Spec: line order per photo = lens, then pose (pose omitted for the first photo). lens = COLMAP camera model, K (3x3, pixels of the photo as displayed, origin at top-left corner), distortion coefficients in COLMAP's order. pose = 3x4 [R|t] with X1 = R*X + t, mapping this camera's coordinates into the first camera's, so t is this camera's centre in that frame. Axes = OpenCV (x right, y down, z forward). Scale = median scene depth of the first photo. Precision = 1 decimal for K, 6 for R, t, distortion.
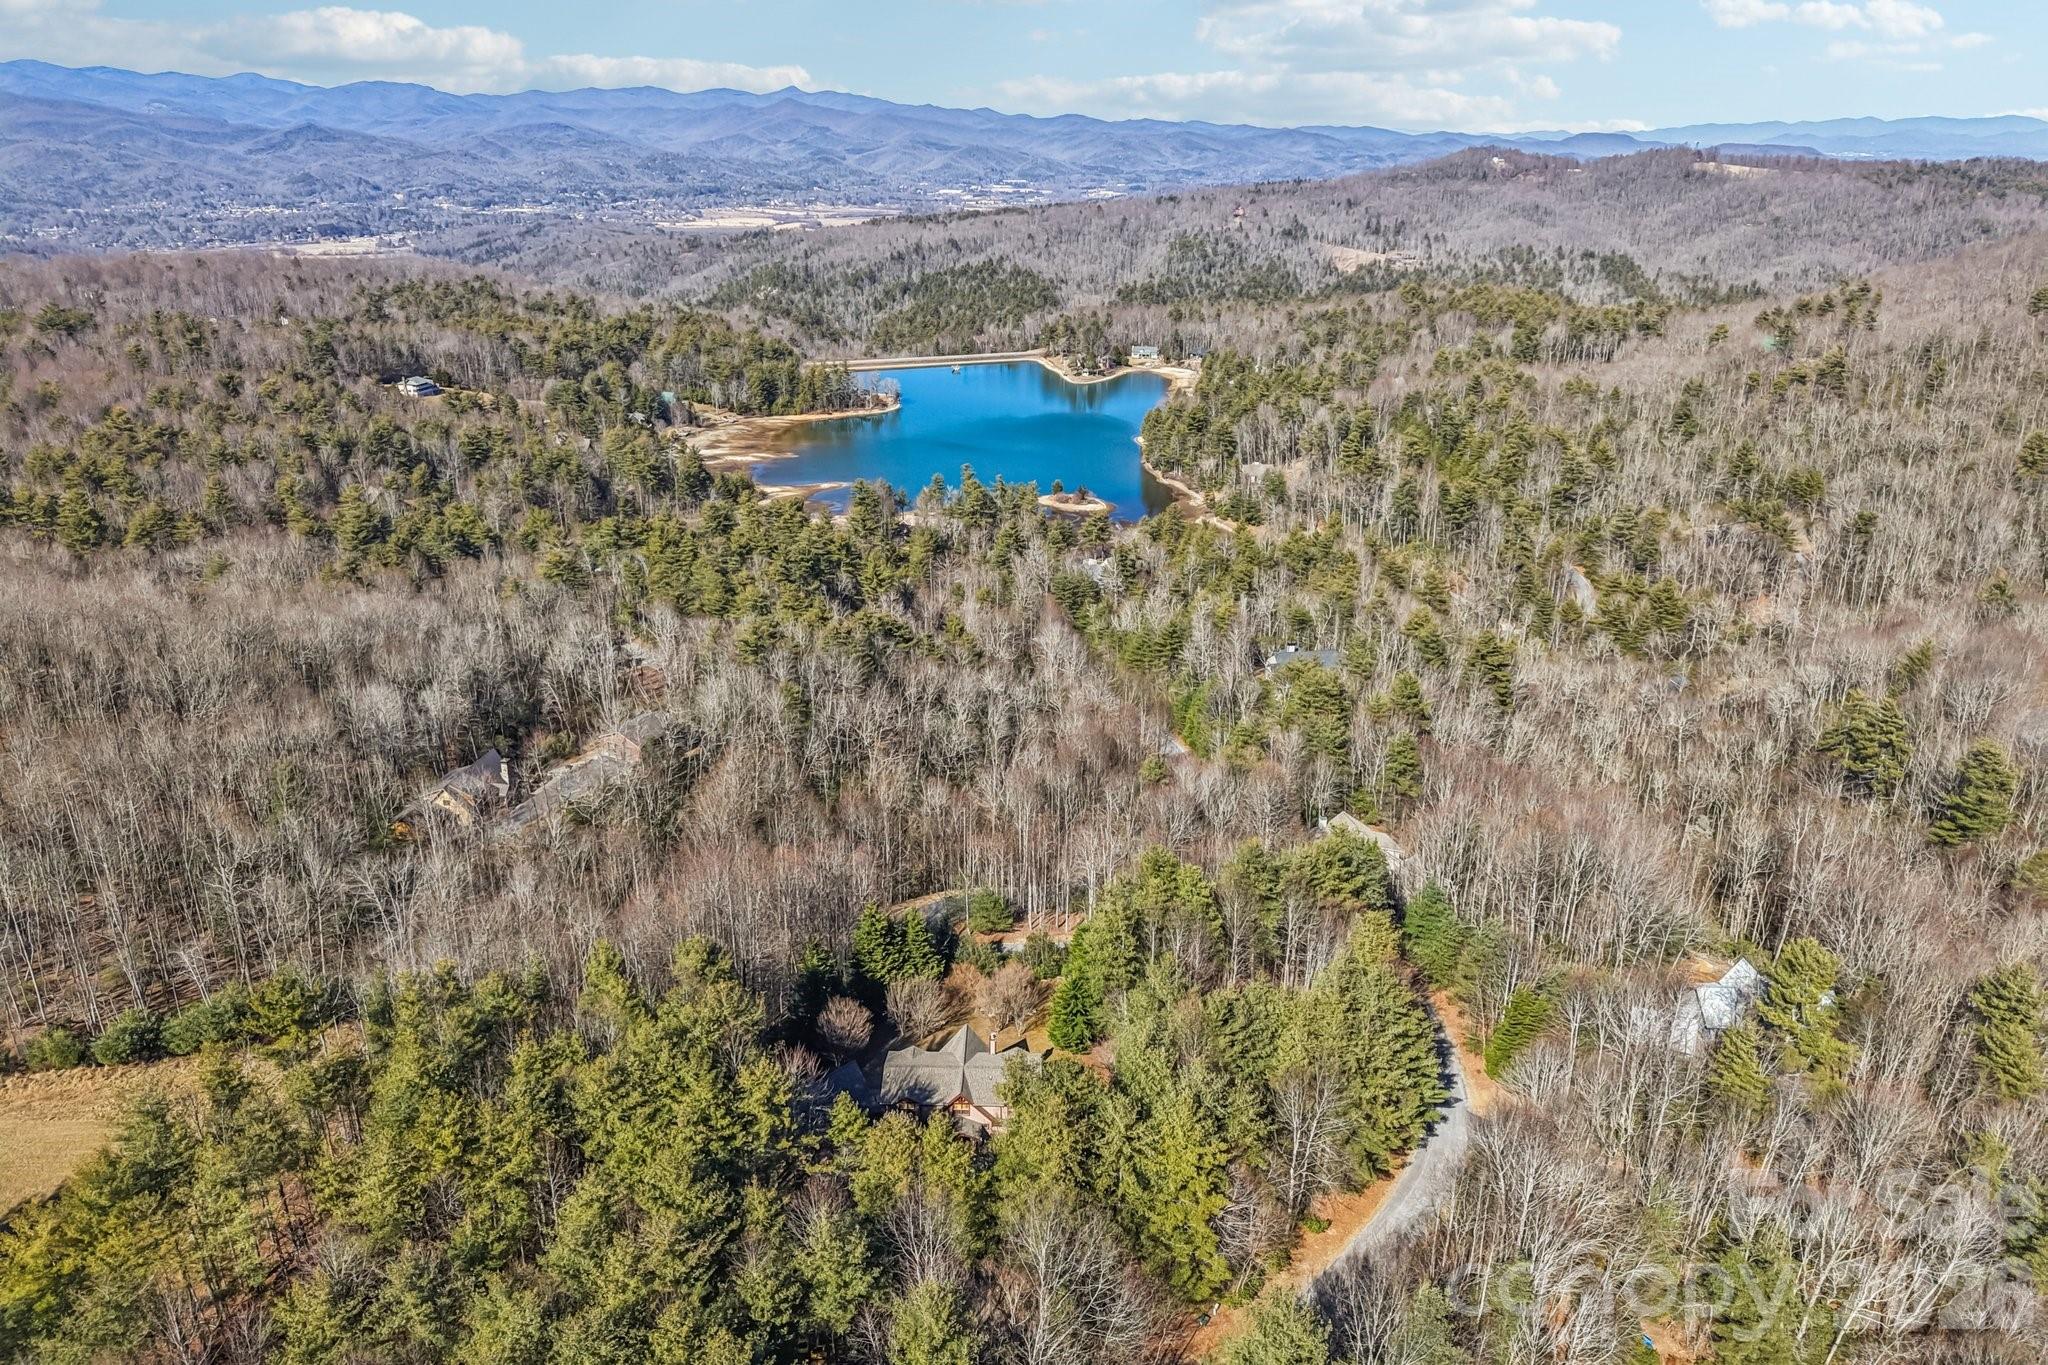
lens RADIAL K [[1406.1, 0, 1021.2], [0, 1406.1, 643.6], [0, 0, 1]] dist [0.032633, -0.042661]
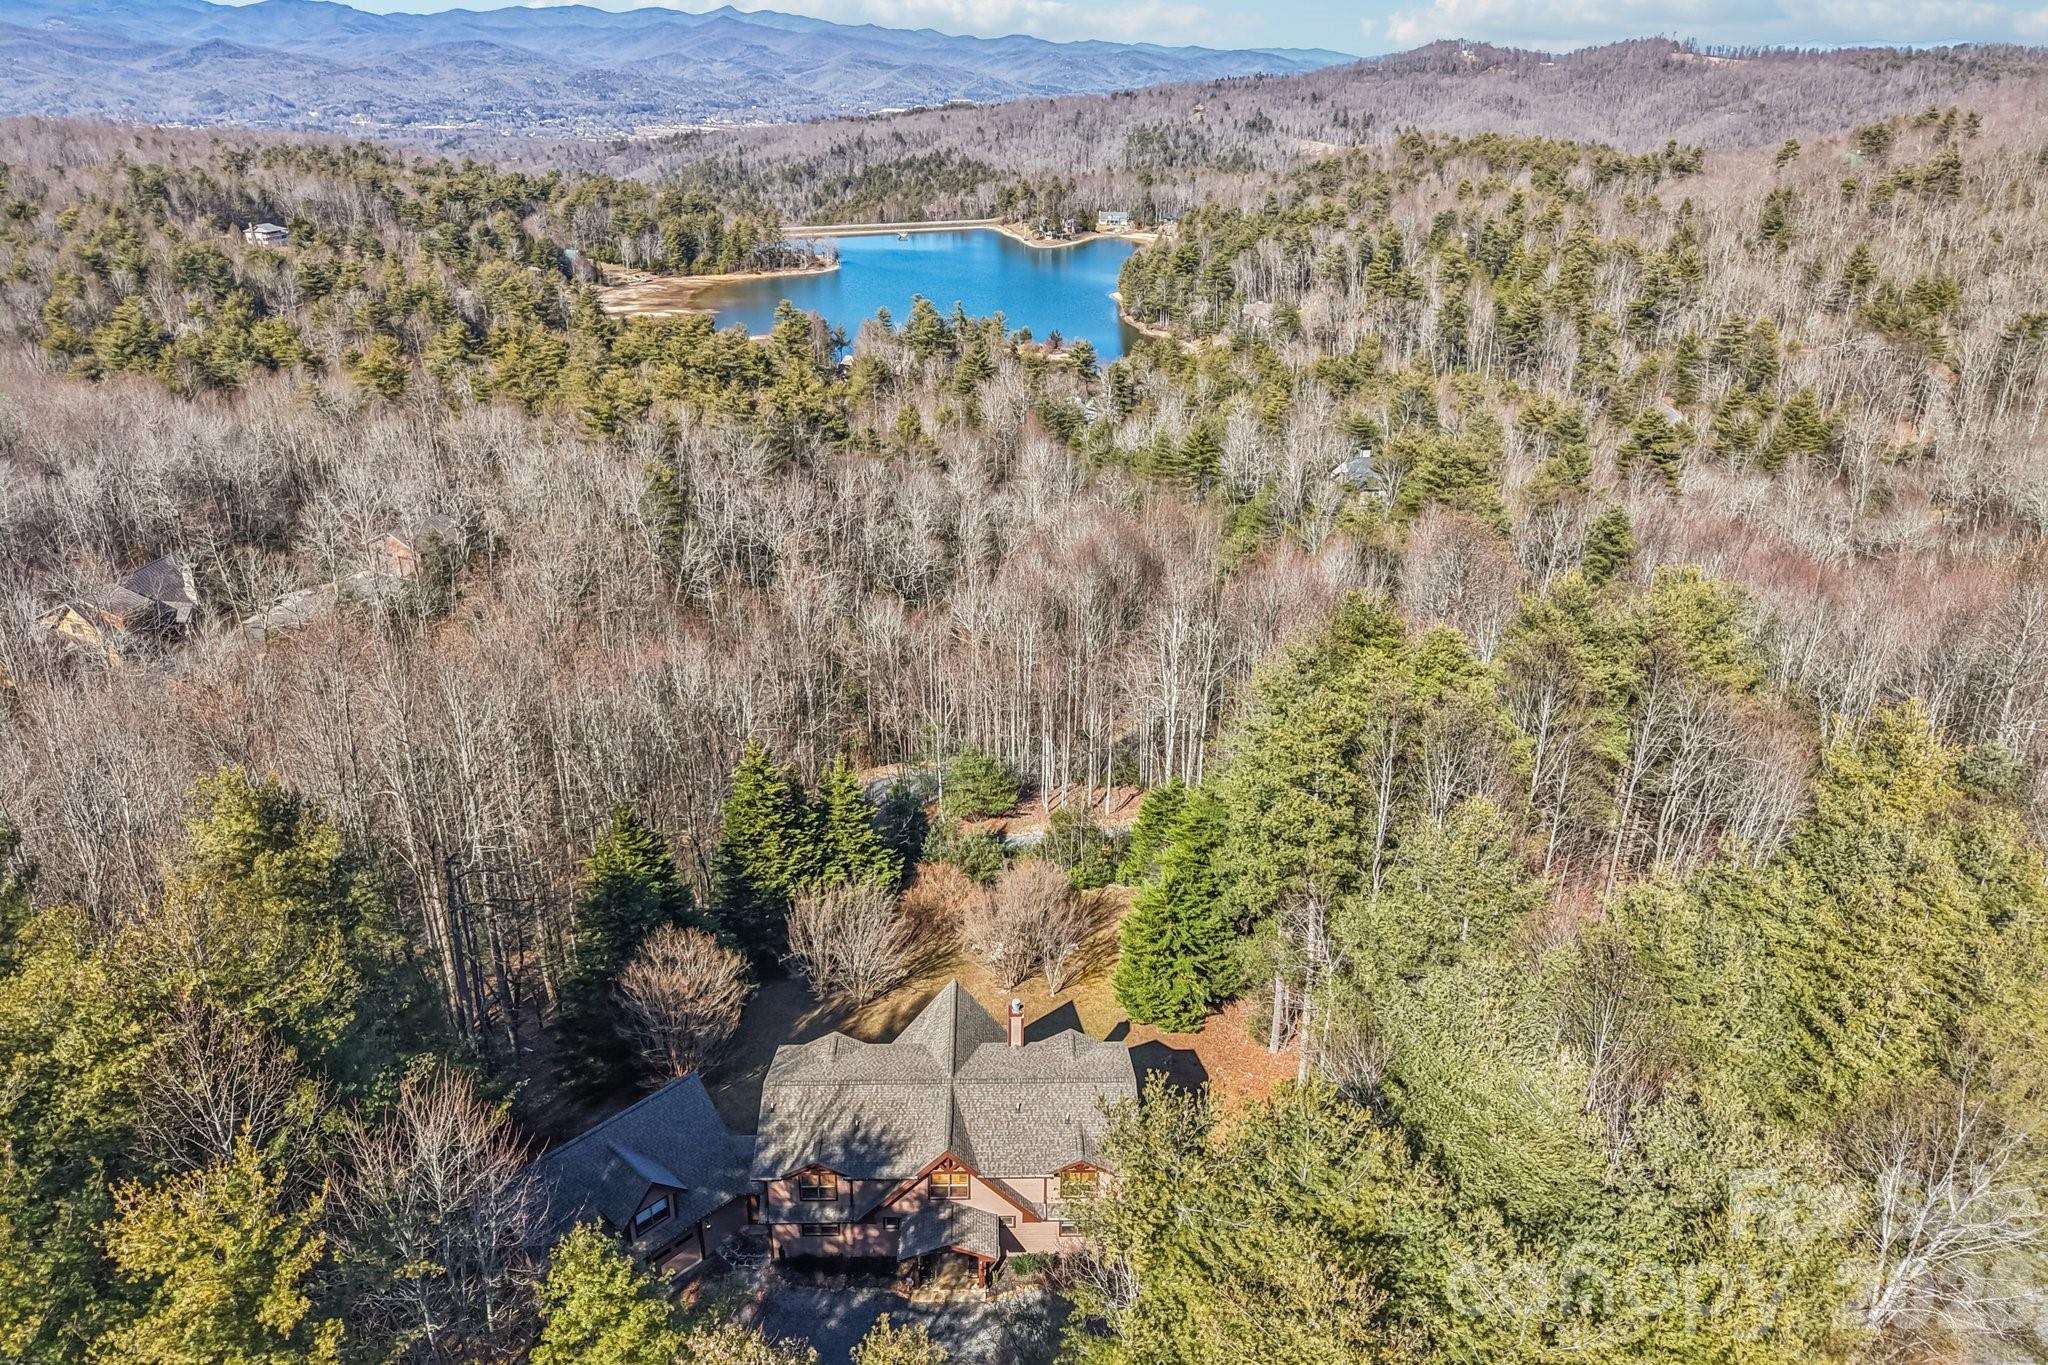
lens RADIAL K [[1385.4, 0, 1024.0], [0, 1385.4, 682.5], [0, 0, 1]] dist [-0.001274, 0.003052]
pose [[0.999232, -0.016150, 0.035704, -0.007564], [0.013595, 0.997406, 0.070691, 0.035325], [-0.036753, -0.070152, 0.996859, 0.138499]]
